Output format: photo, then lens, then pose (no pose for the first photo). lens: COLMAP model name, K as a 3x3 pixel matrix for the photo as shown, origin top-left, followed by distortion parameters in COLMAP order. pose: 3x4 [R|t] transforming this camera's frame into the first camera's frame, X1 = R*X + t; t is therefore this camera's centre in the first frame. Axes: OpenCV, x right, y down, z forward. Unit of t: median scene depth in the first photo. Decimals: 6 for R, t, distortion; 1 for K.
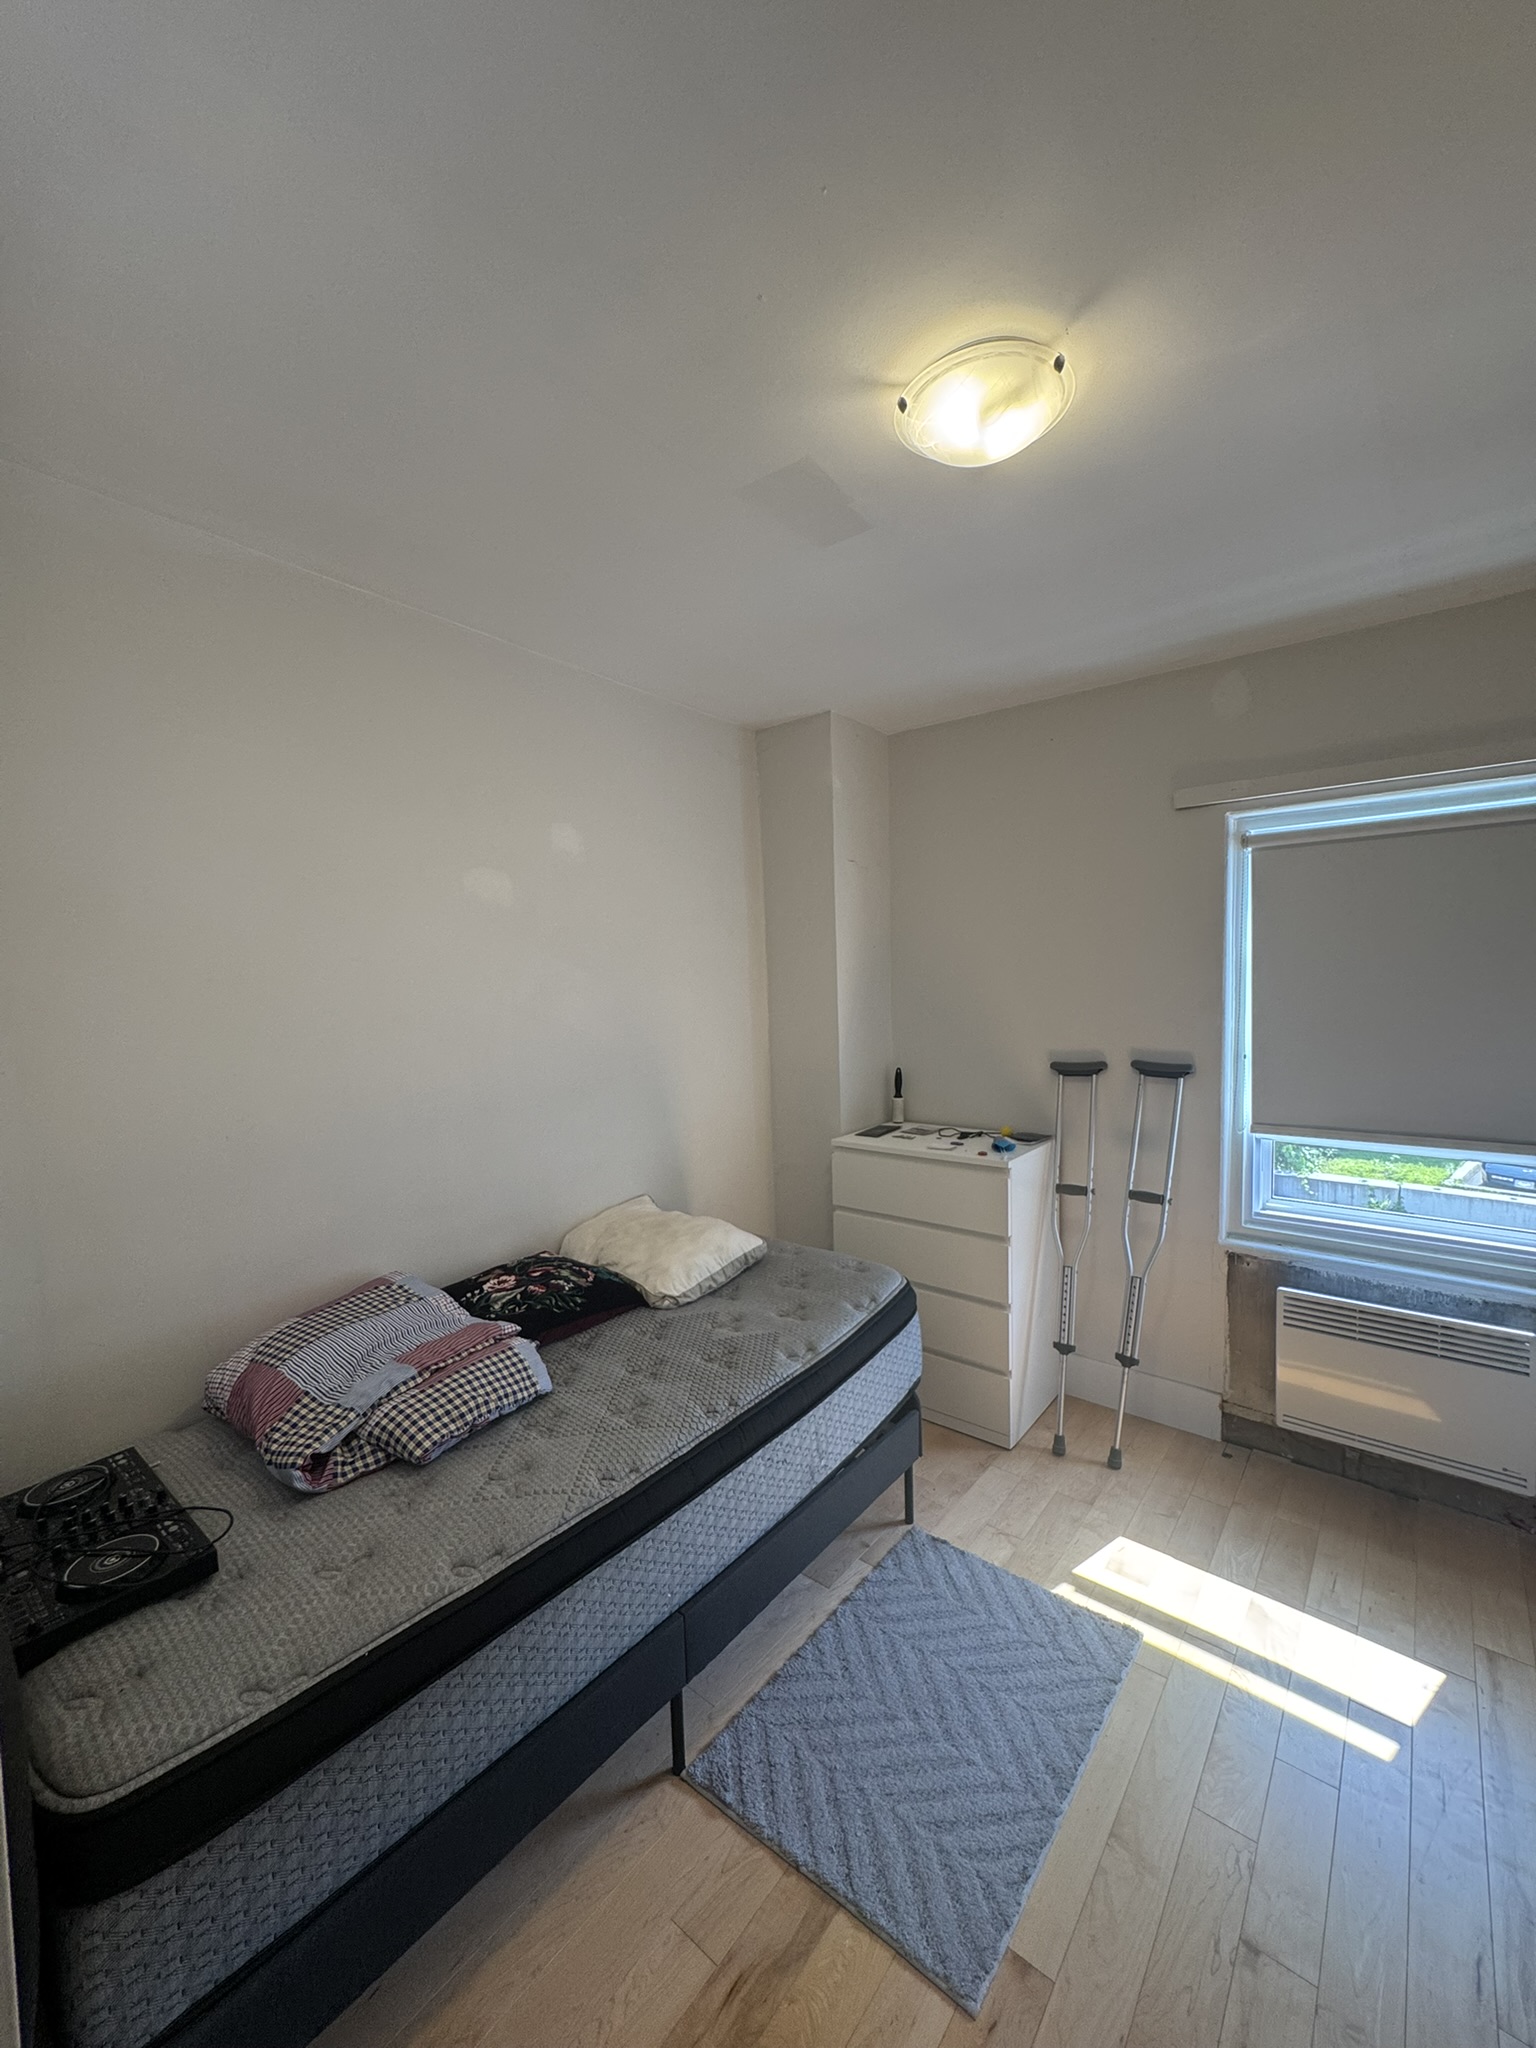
lens RADIAL K [[817.9, 0, 770.0], [0, 817.9, 1021.6], [0, 0, 1]] dist [-0.001295, 0.000881]
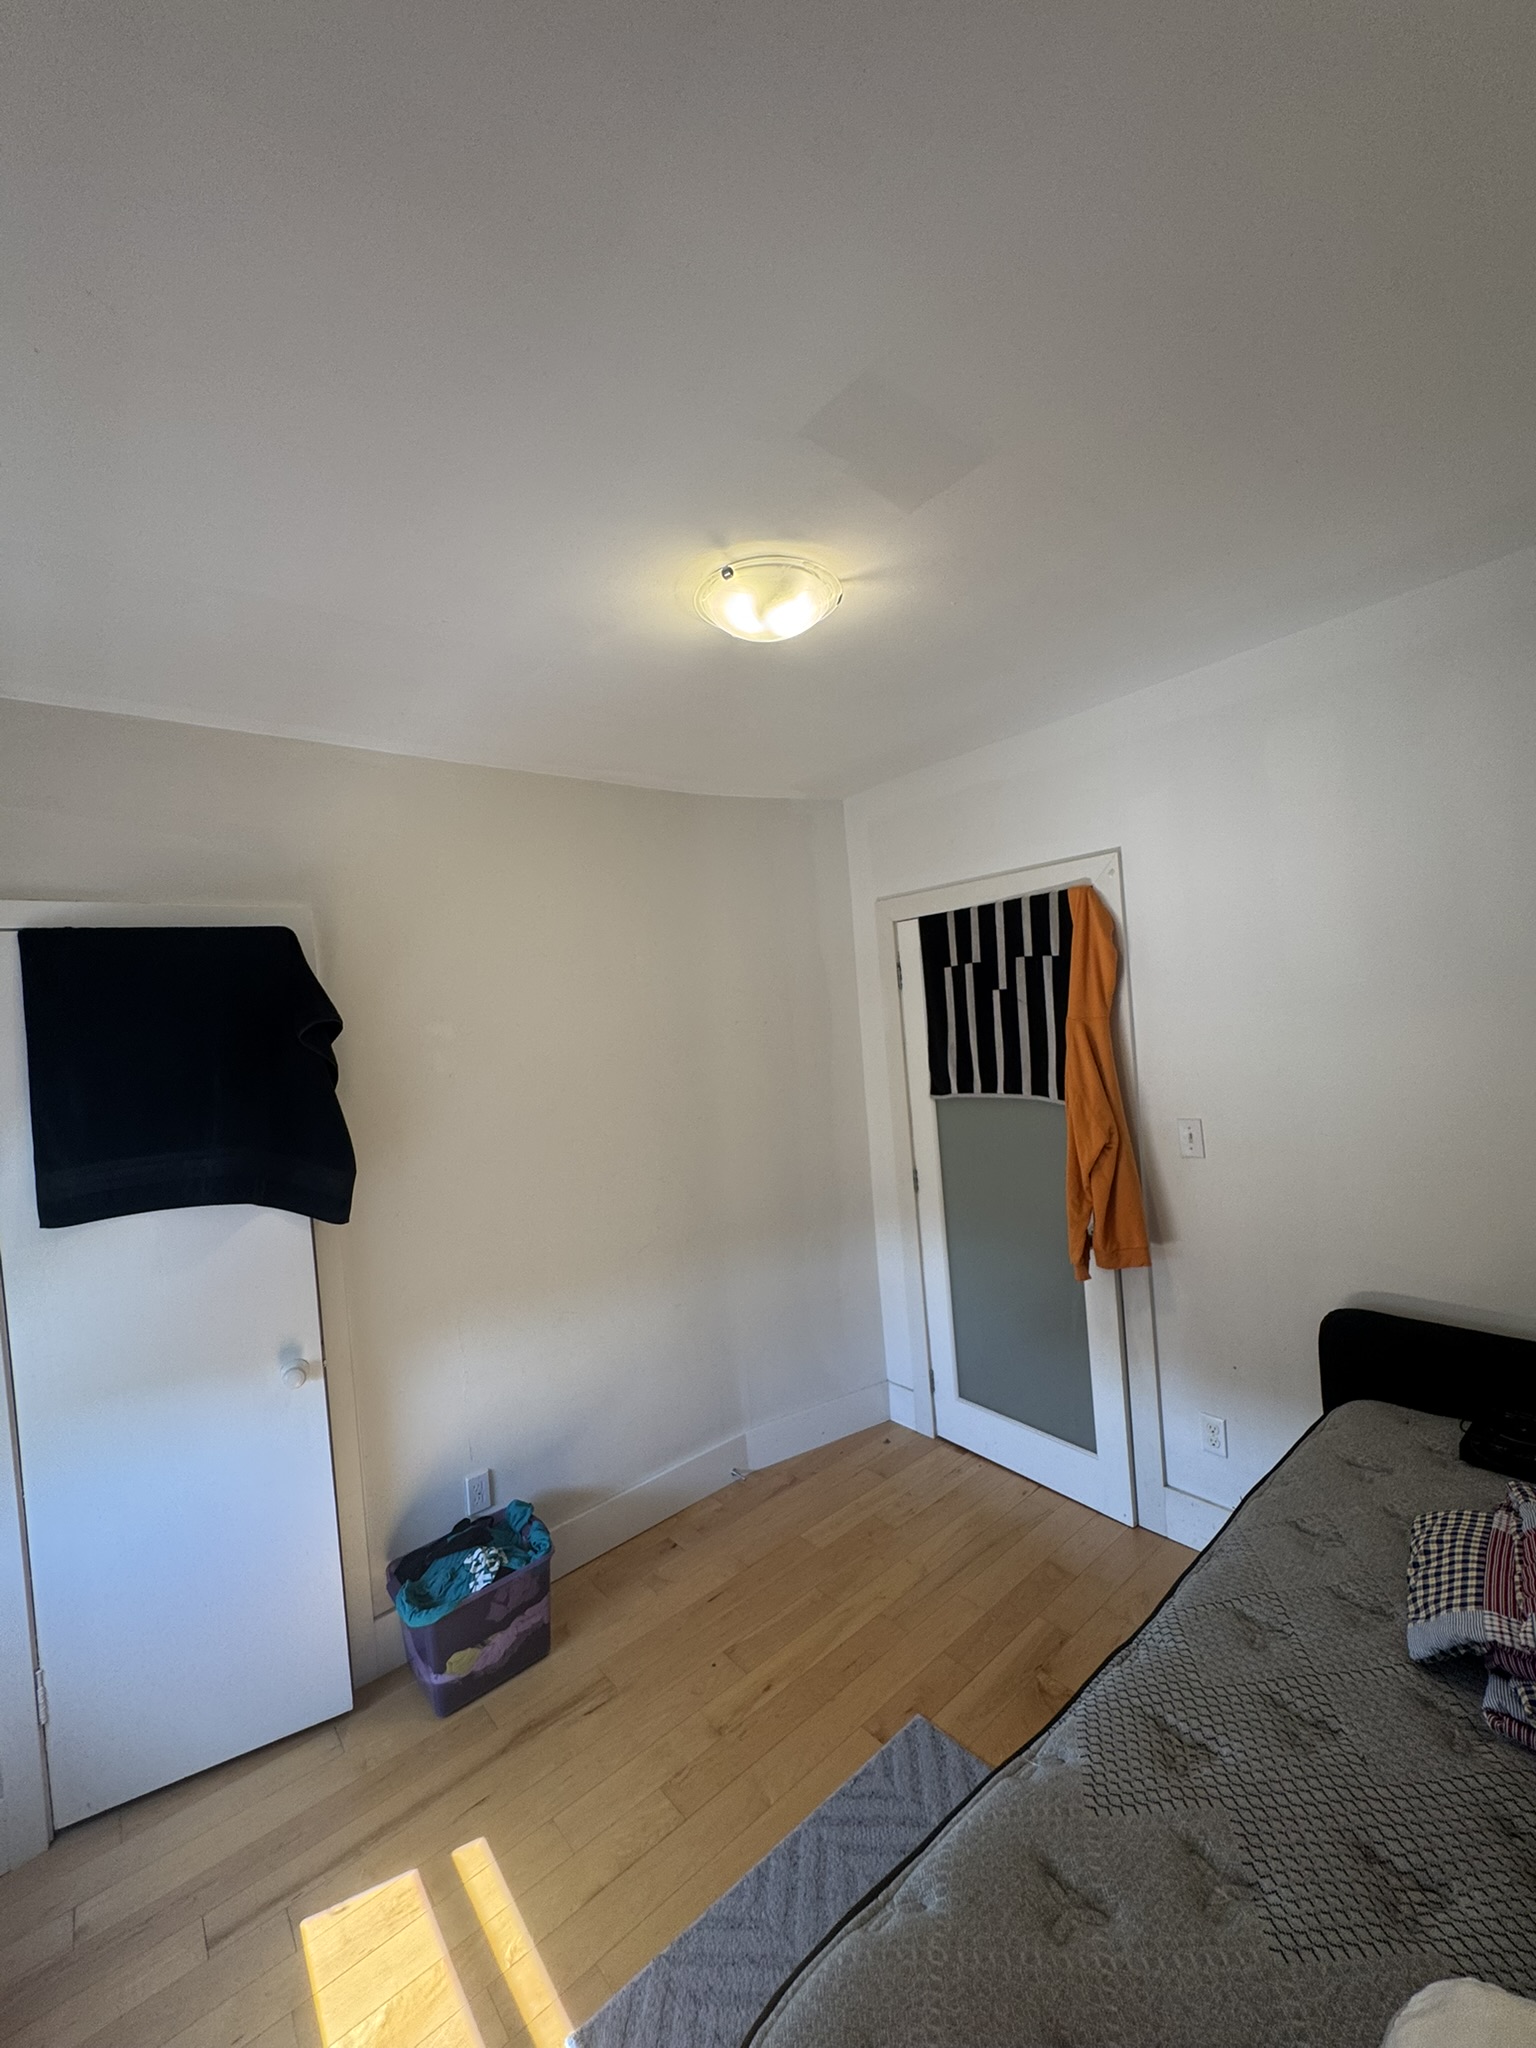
lens RADIAL K [[817.9, 0, 770.0], [0, 817.9, 1021.6], [0, 0, 1]] dist [-0.001295, 0.000881]
pose [[-0.976658, 0.093713, 0.193281, 0.080742], [0.108736, 0.991699, 0.068619, -0.201842], [-0.185246, 0.088034, -0.978741, 1.992117]]
